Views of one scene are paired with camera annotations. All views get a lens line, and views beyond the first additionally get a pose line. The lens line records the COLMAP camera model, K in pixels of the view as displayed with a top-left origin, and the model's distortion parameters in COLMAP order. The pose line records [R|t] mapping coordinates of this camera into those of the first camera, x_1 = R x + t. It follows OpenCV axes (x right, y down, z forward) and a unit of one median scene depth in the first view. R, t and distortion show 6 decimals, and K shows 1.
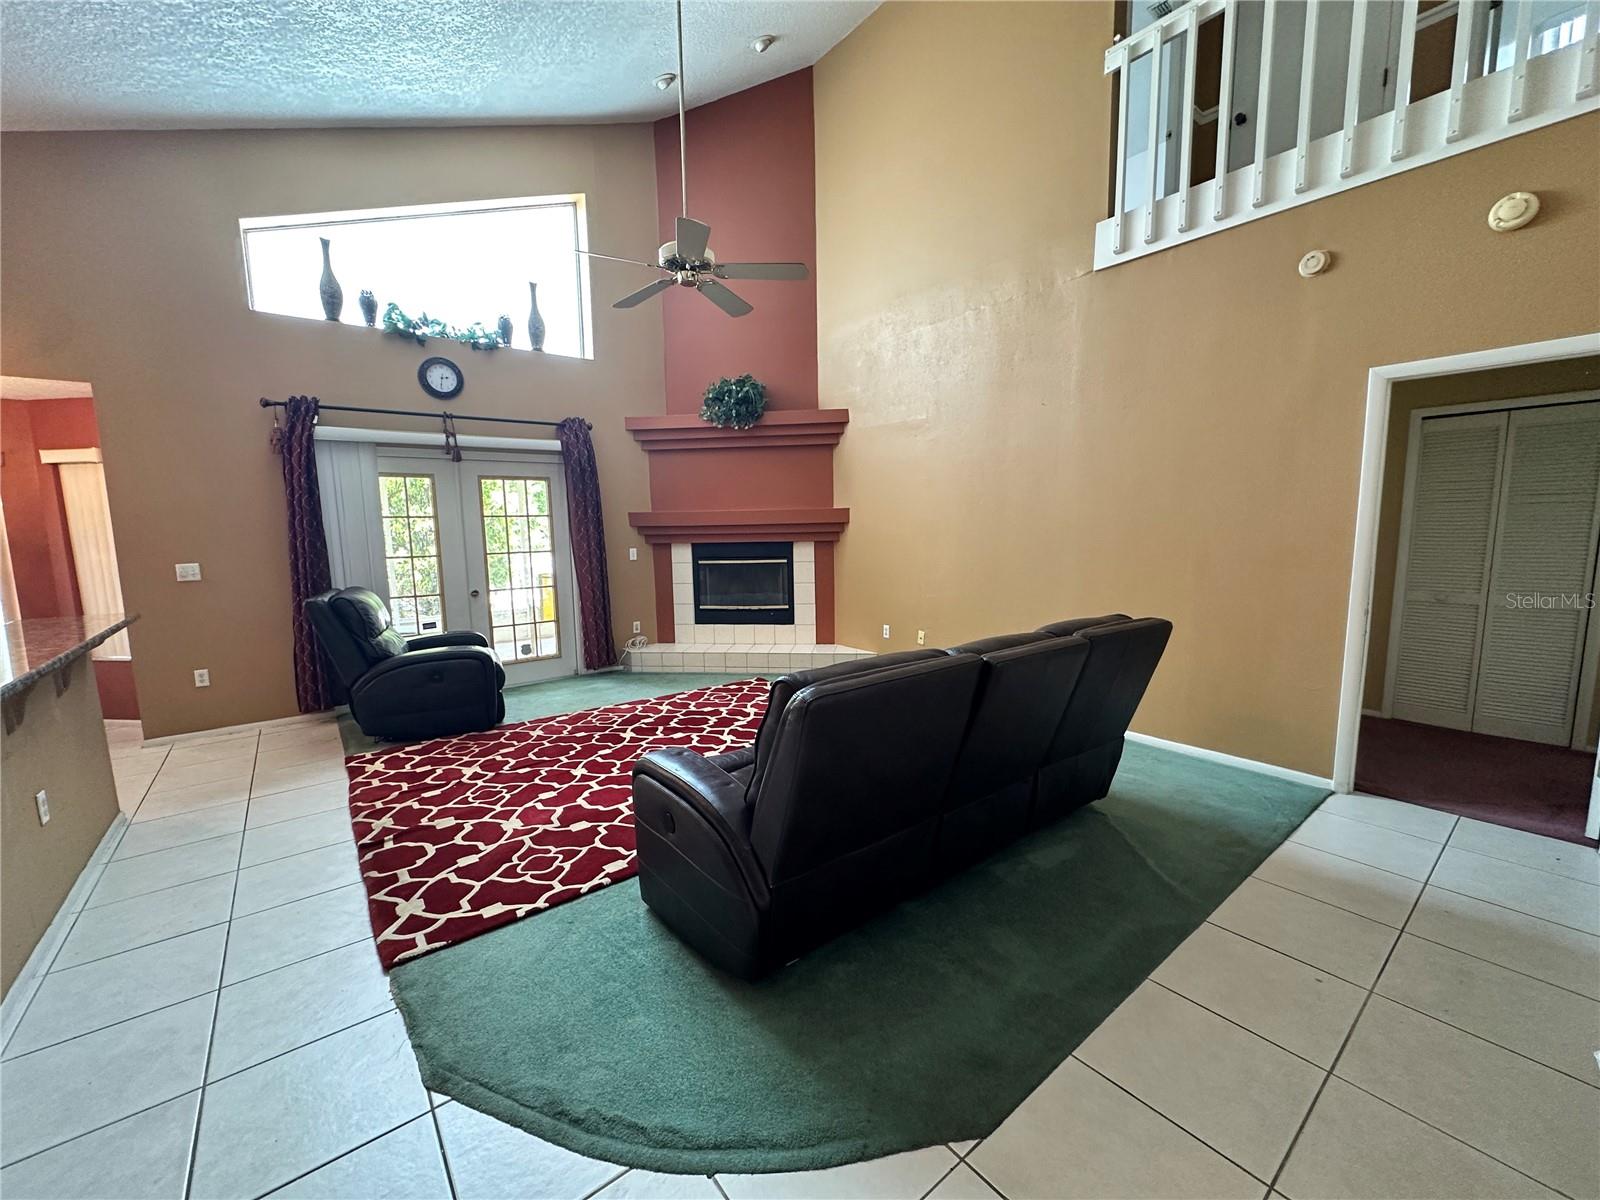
lens RADIAL K [[641.9, 0, 797.5], [0, 641.9, 603.9], [0, 0, 1]] dist [0.000345, -0.000435]
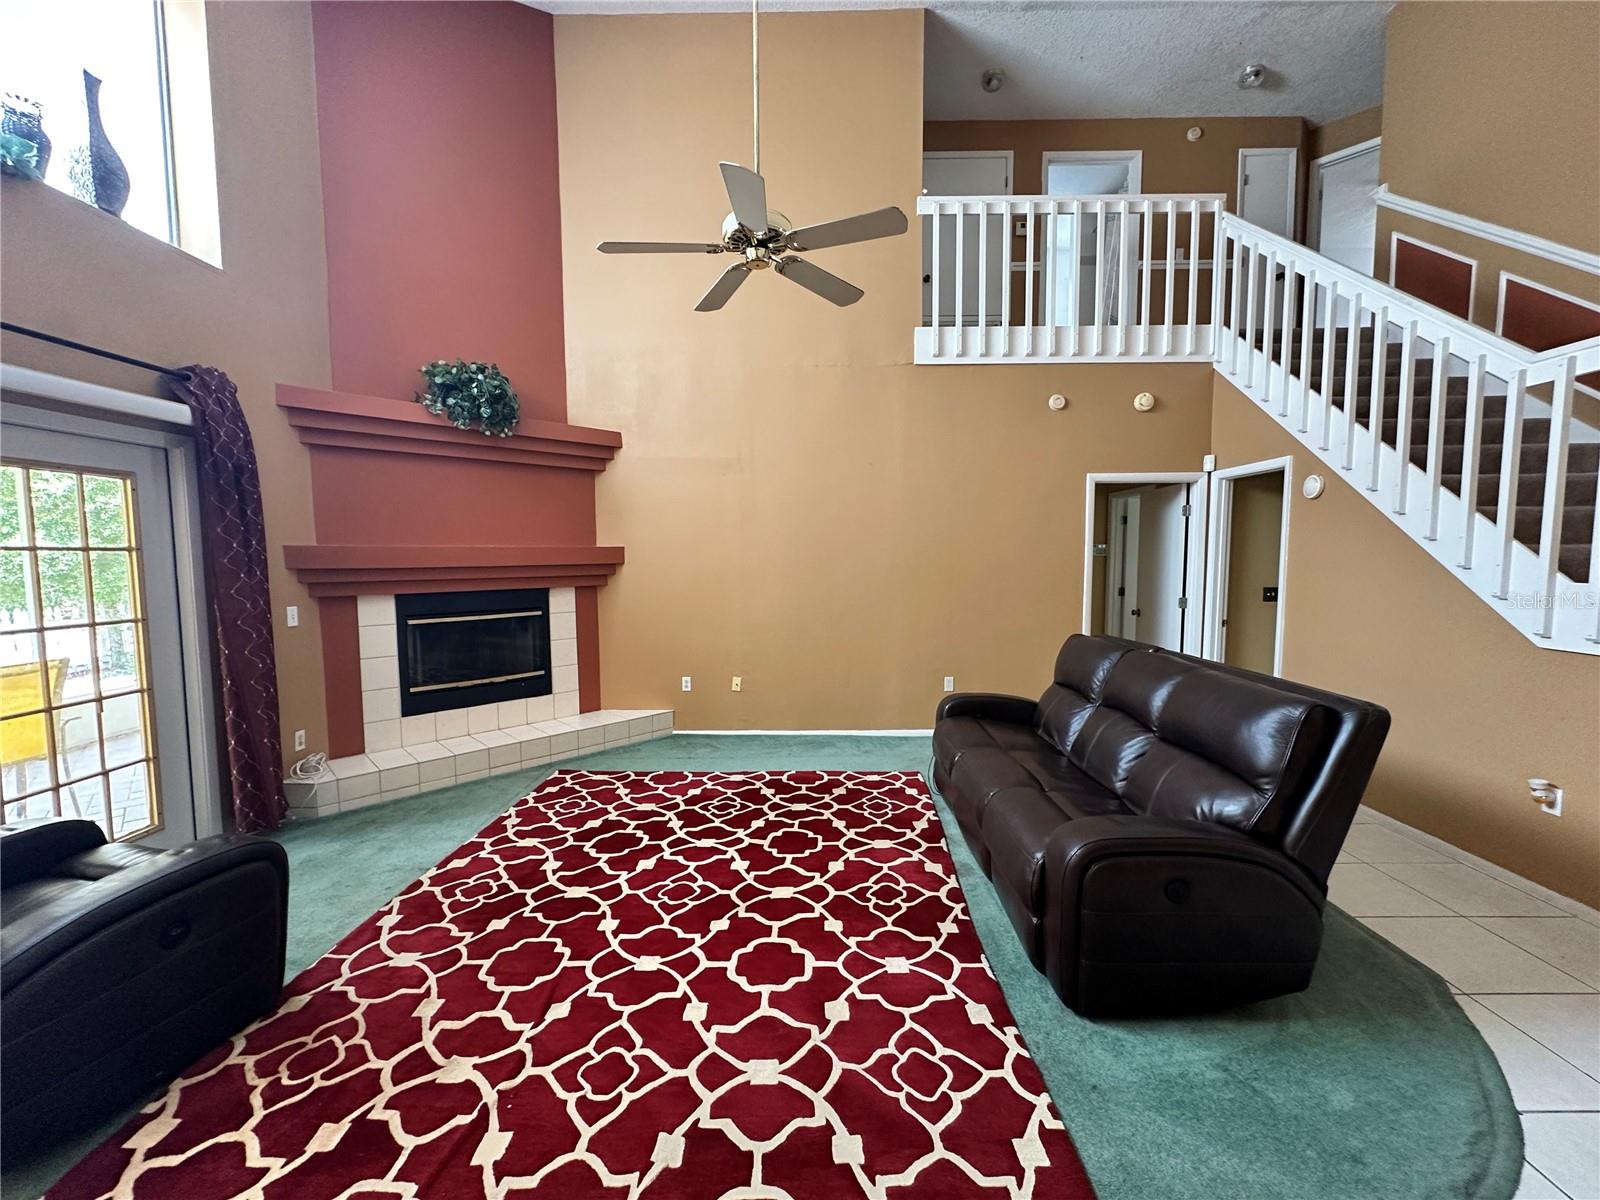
lens RADIAL K [[641.9, 0, 800.7], [0, 641.9, 602.8], [0, 0, 1]] dist [0.000345, -0.000435]
pose [[0.625258, -0.044808, 0.779131, -0.501491], [0.092300, 0.995589, -0.016814, -0.044137], [-0.774941, 0.082427, 0.626636, 0.325655]]
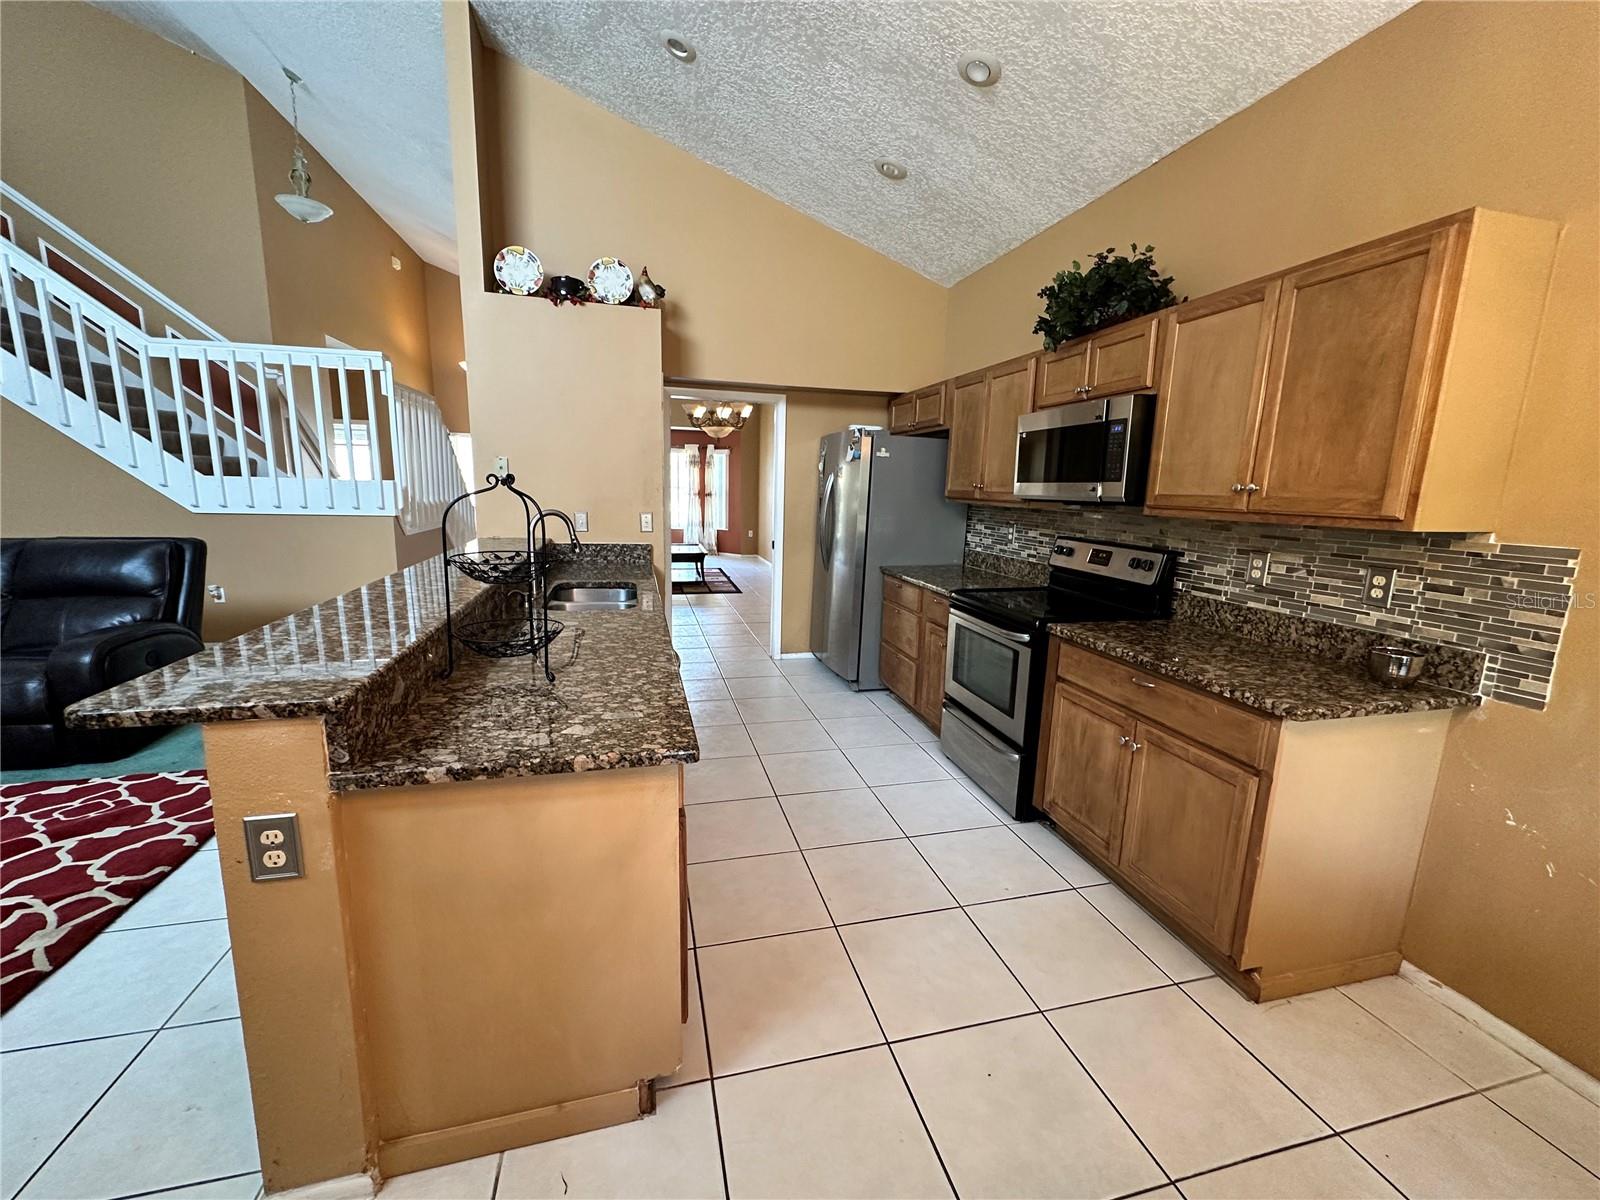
lens RADIAL K [[641.9, 0, 801.9], [0, 641.9, 597.7], [0, 0, 1]] dist [0.000345, -0.000435]
pose [[-0.914920, -0.082379, 0.395140, -0.903593], [0.034476, 0.959425, 0.279849, -0.074054], [-0.402161, 0.269662, -0.874957, 0.679892]]
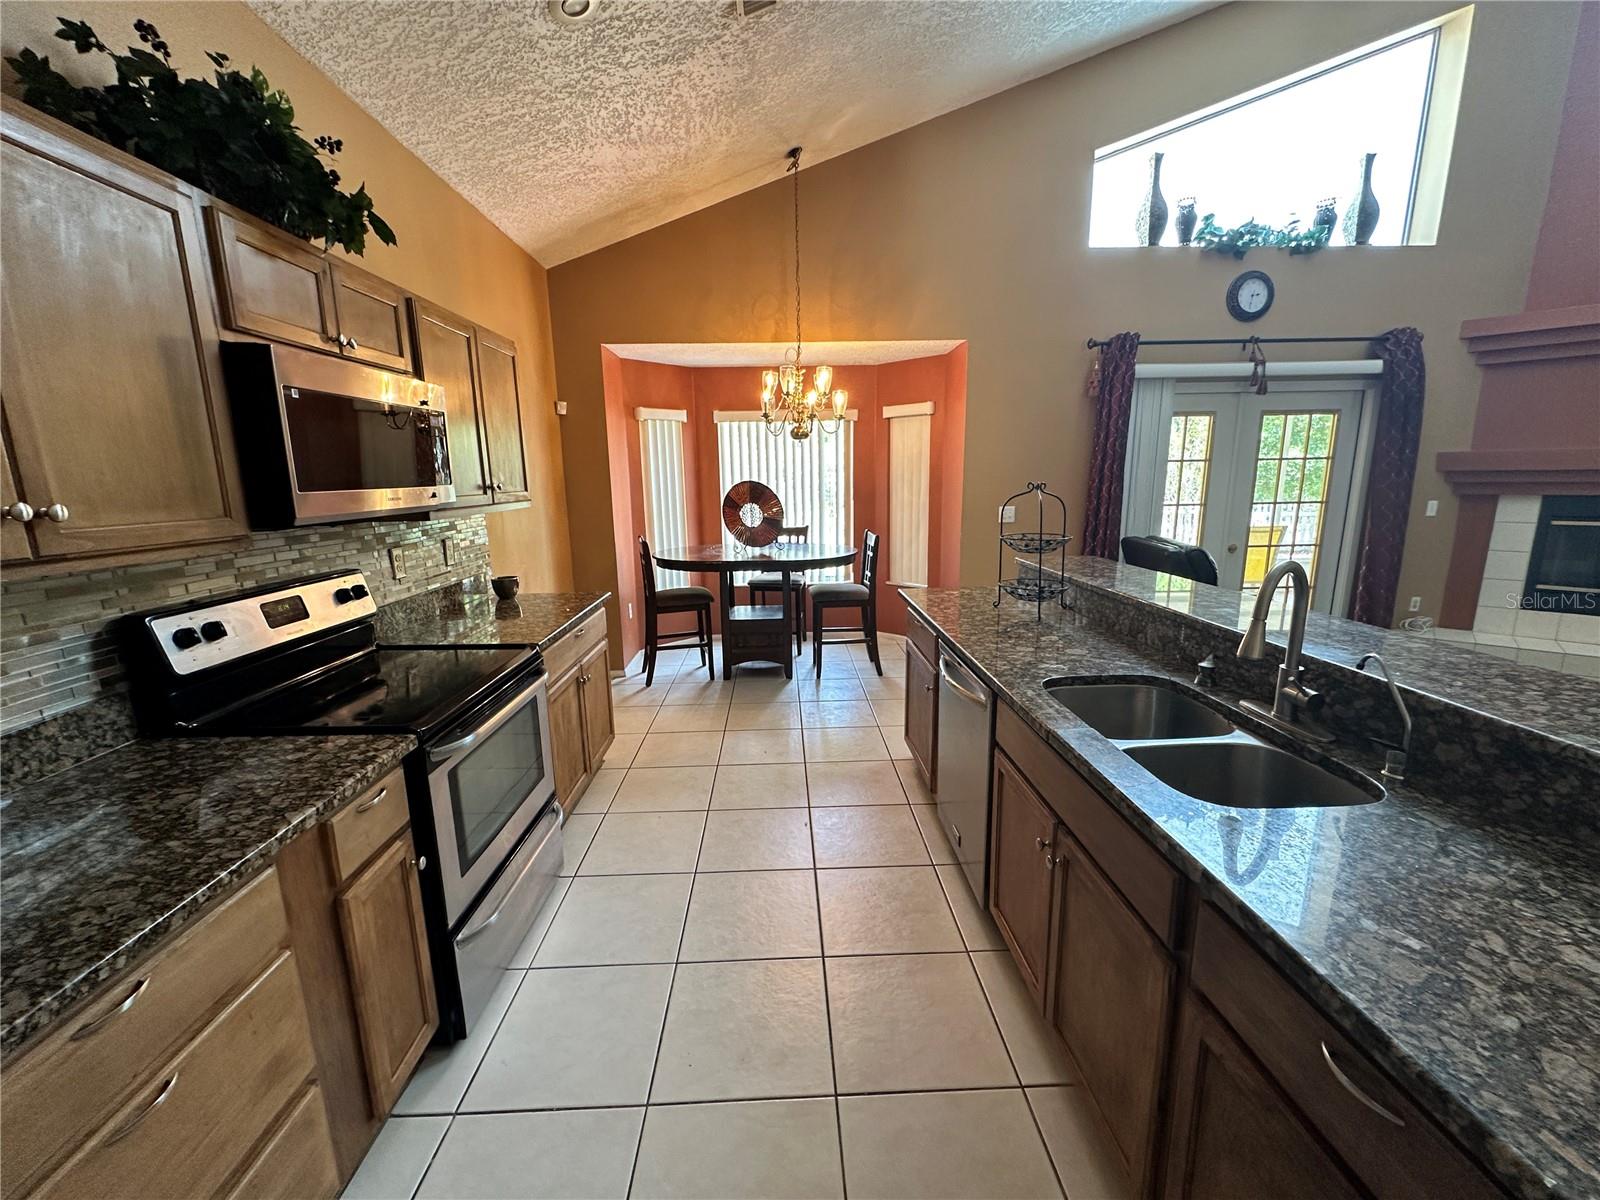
lens RADIAL K [[641.9, 0, 803.0], [0, 641.9, 603.8], [0, 0, 1]] dist [0.000345, -0.000435]
pose [[0.807471, 0.119911, -0.577592, -0.480860], [-0.070780, 0.991743, 0.106940, 0.006905], [0.585646, -0.045469, 0.809291, -0.062439]]
